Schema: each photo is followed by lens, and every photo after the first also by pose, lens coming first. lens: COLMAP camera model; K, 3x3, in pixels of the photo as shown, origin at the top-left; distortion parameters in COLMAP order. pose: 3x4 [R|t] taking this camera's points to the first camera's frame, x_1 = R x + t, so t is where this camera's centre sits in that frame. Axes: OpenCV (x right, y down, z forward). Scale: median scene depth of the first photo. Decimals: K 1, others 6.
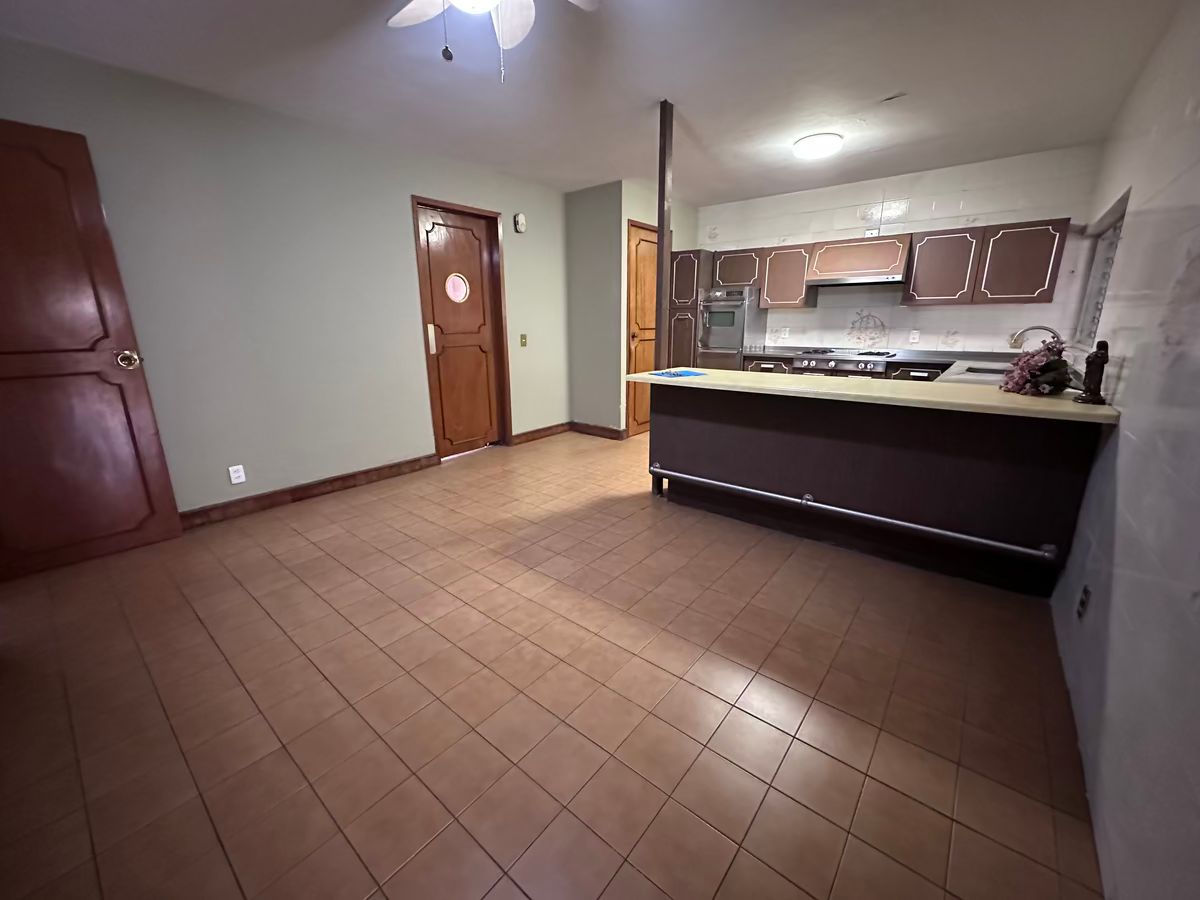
lens RADIAL K [[477.7, 0, 600.5], [0, 477.7, 448.1], [0, 0, 1]] dist [-0.001766, 0.000695]
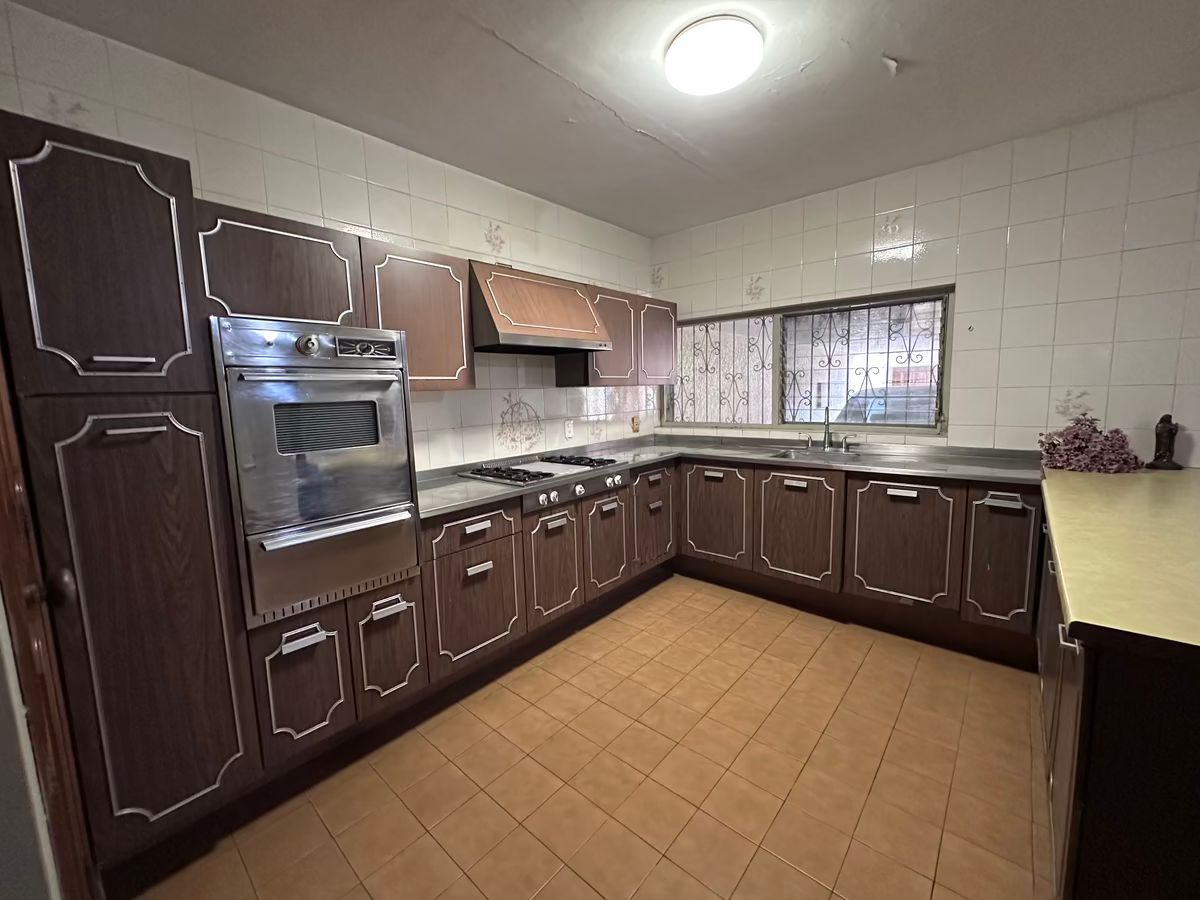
lens RADIAL K [[477.7, 0, 600.5], [0, 477.7, 448.1], [0, 0, 1]] dist [-0.001766, 0.000695]
pose [[0.028305, -0.127733, 0.991405, -0.048974], [0.269023, 0.956182, 0.115514, -0.263568], [-0.962718, 0.263441, 0.061428, 0.874745]]
